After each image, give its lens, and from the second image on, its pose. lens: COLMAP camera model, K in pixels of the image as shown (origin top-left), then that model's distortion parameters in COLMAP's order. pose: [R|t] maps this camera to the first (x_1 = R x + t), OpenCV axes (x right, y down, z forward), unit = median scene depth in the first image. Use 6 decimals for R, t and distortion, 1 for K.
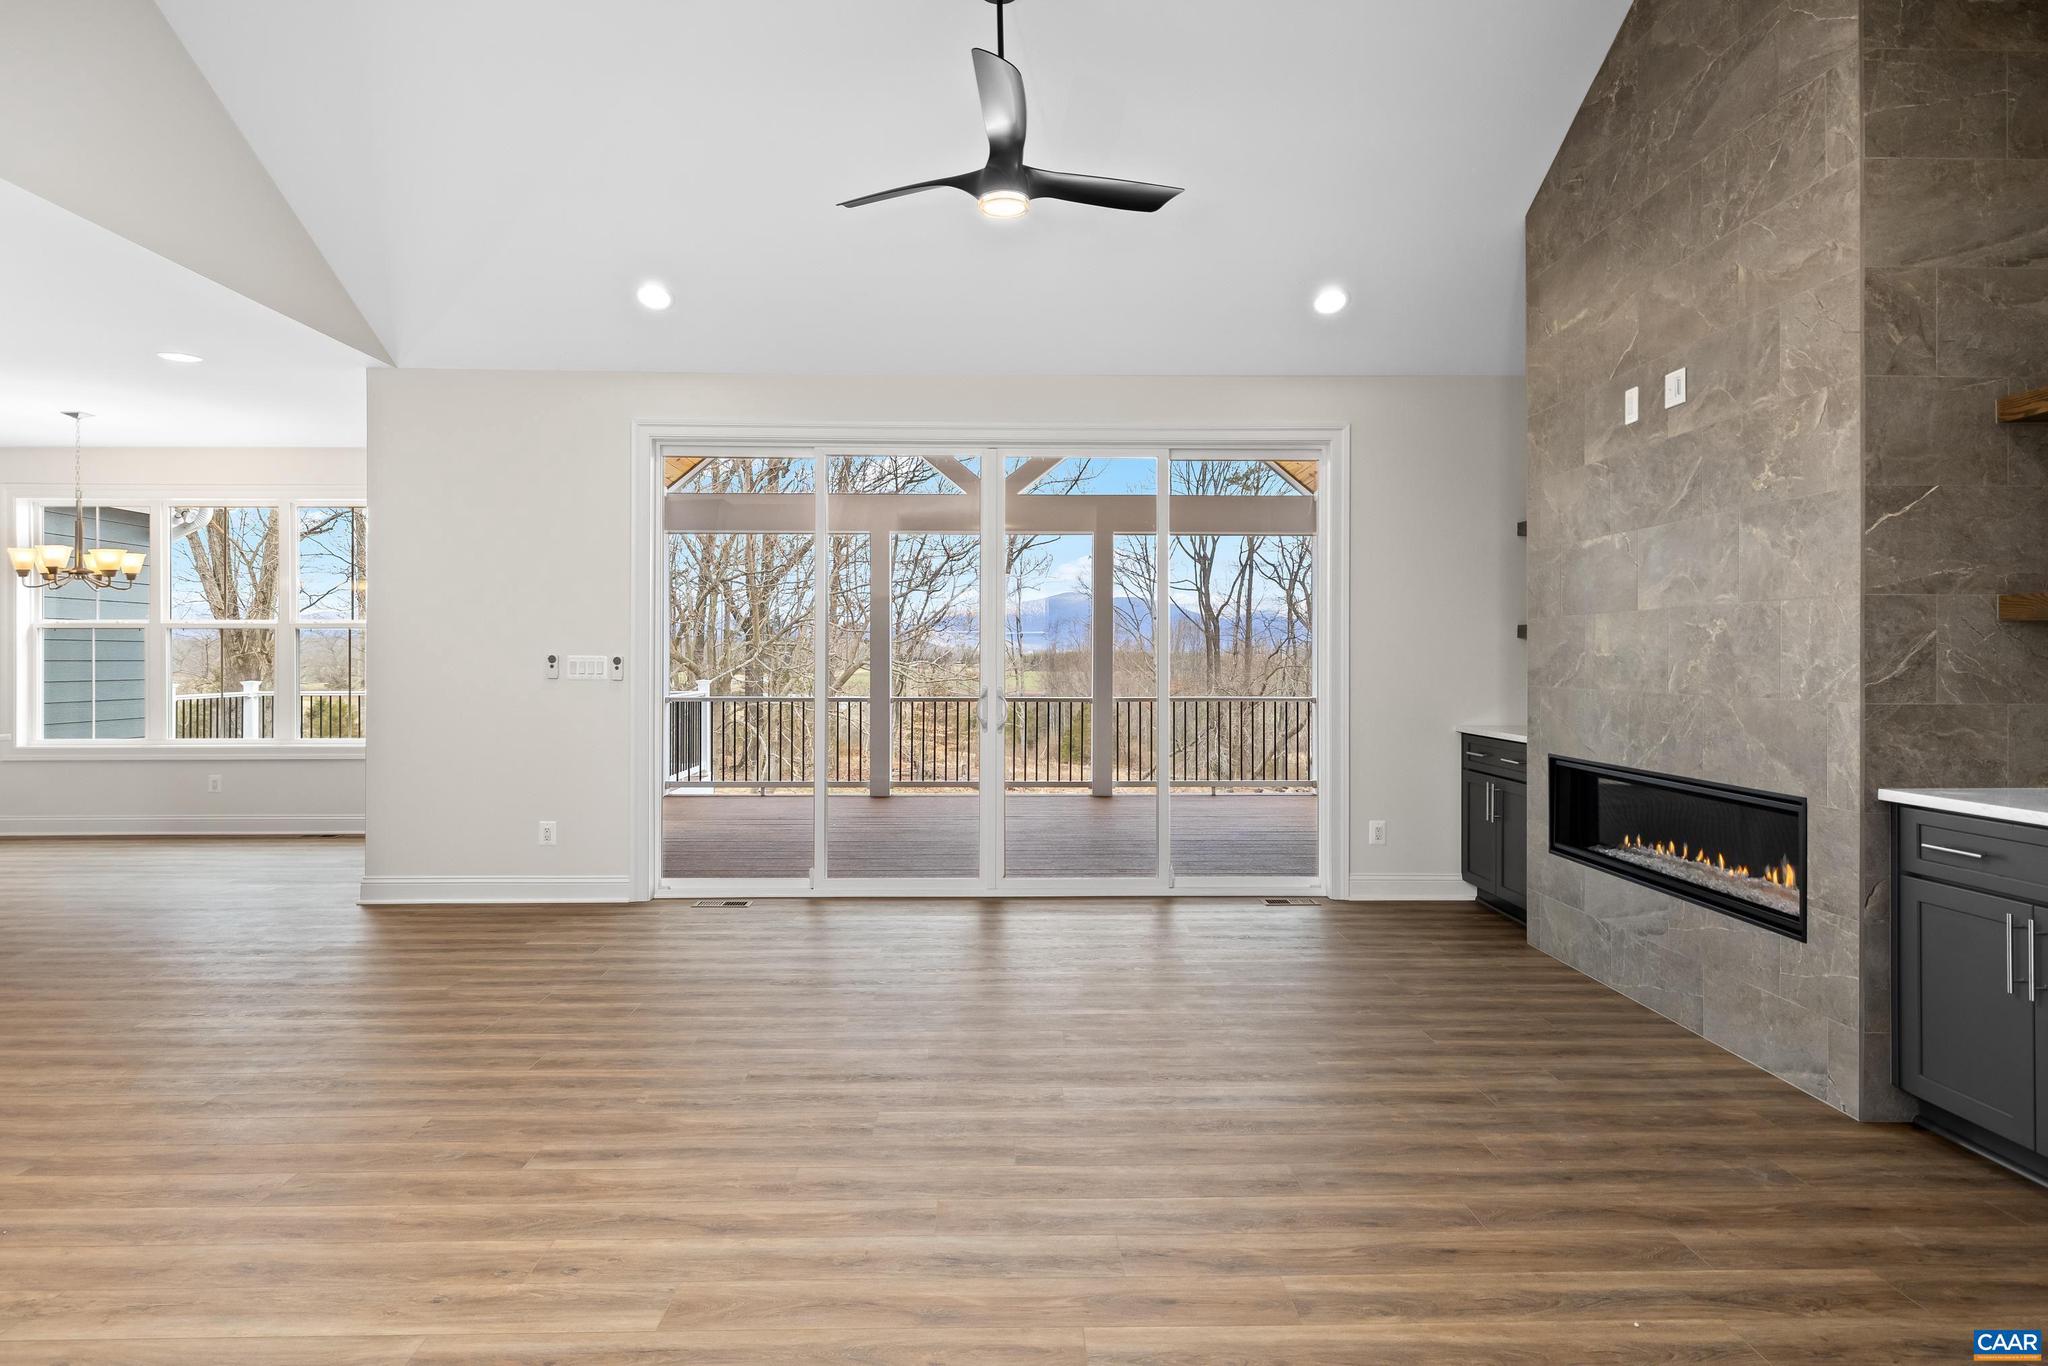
lens RADIAL K [[1195.1, 0, 1013.8], [0, 1195.1, 656.0], [0, 0, 1]] dist [0.006815, -0.005255]
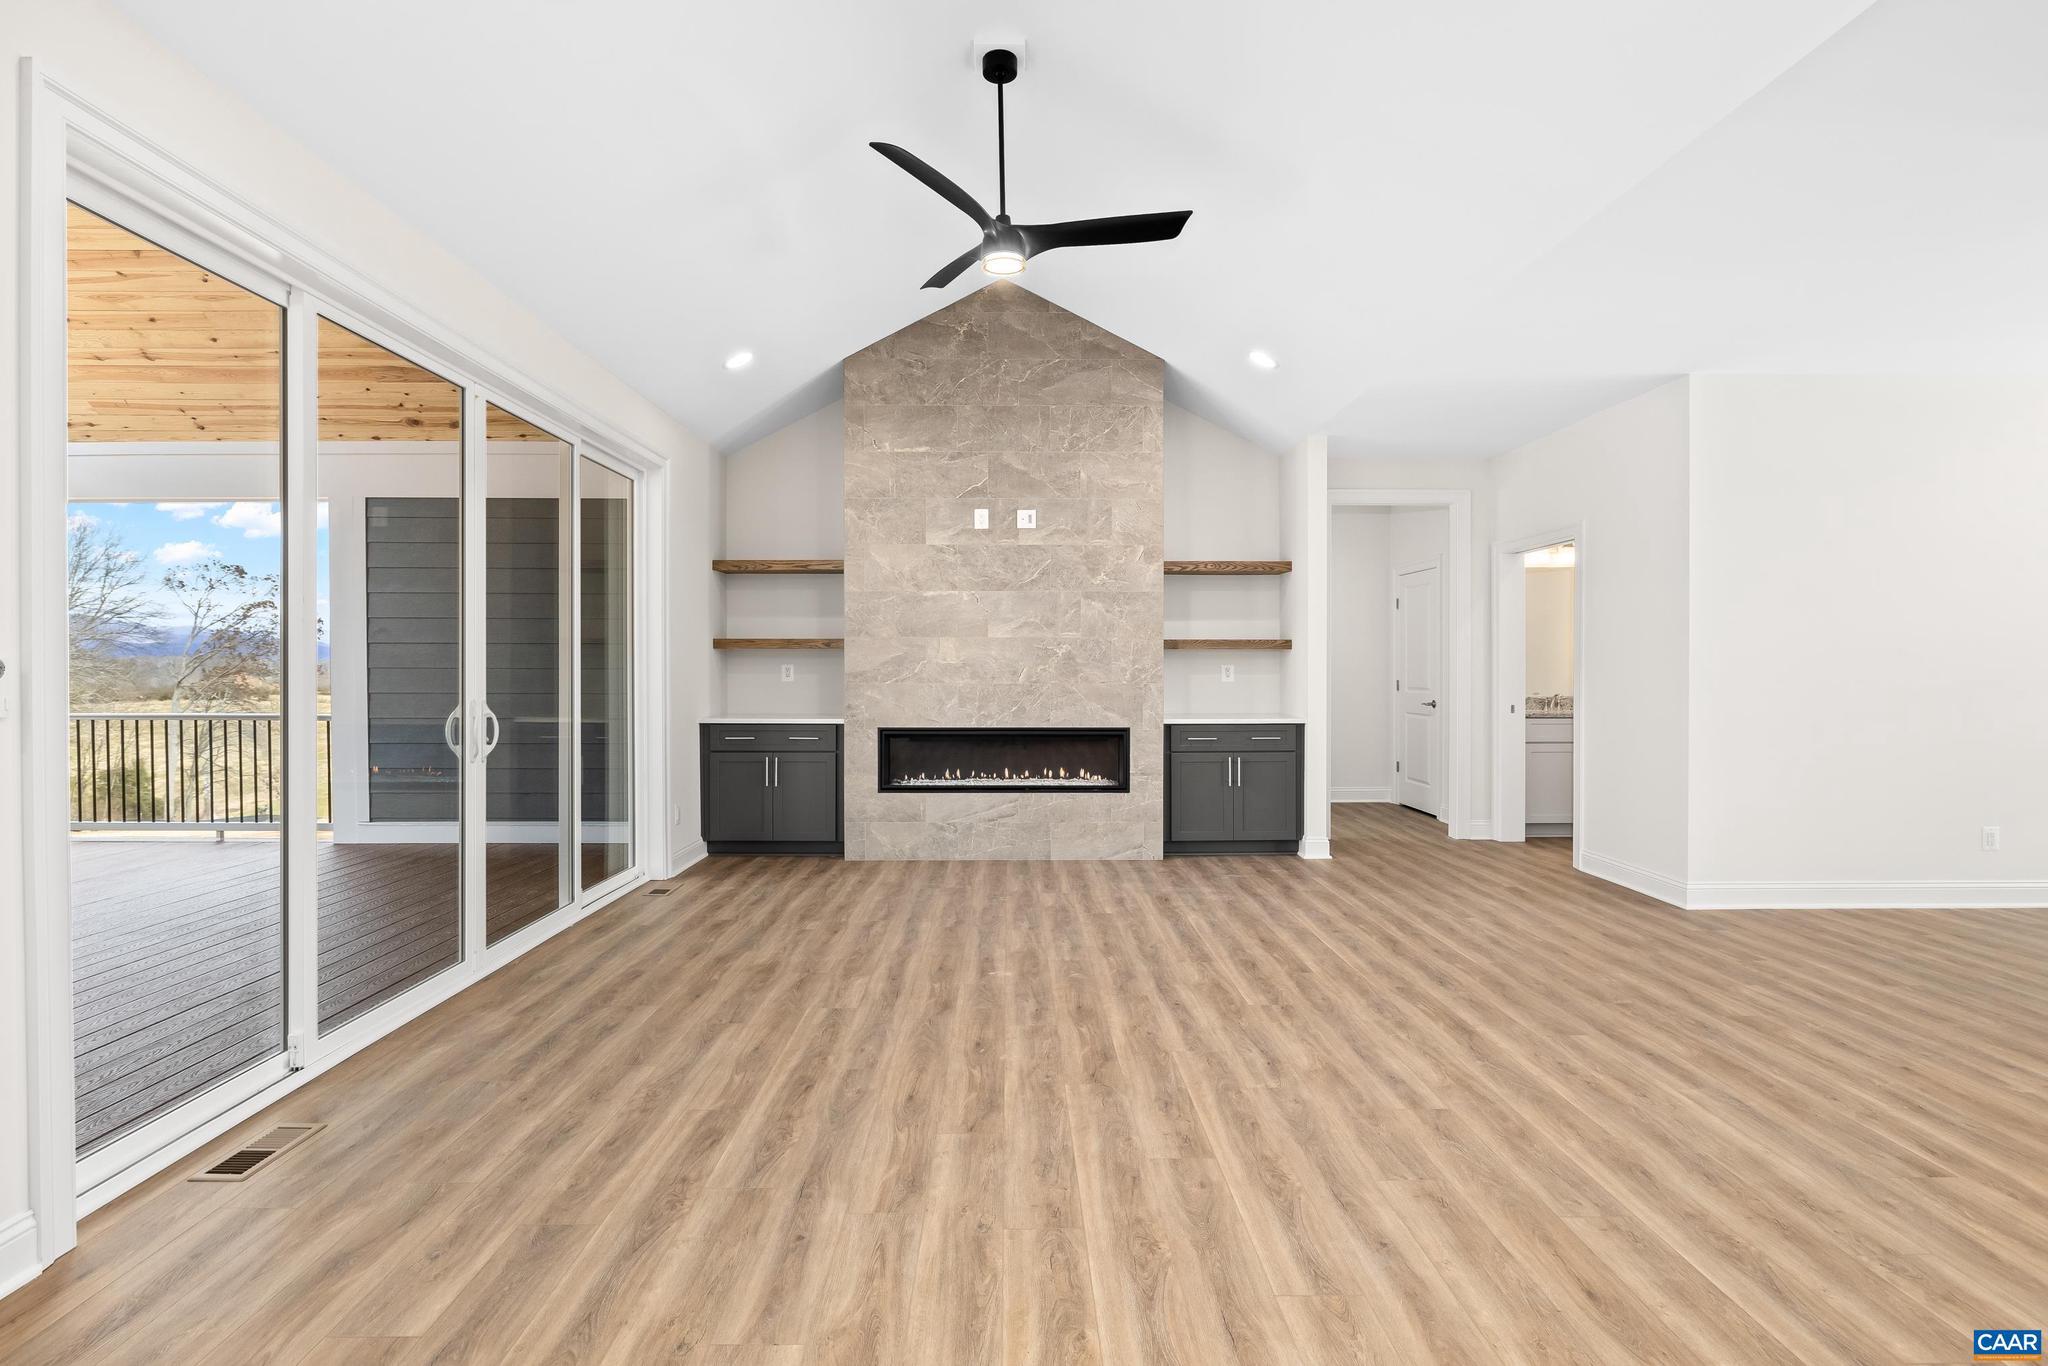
lens RADIAL K [[969.3, 0, 1015.0], [0, 969.3, 673.1], [0, 0, 1]] dist [-0.009224, 0.001643]
pose [[0.010922, -0.008407, 0.999905, -1.019751], [-0.003497, 0.999958, 0.008445, 0.002802], [-0.999934, -0.003589, 0.010892, 1.071759]]
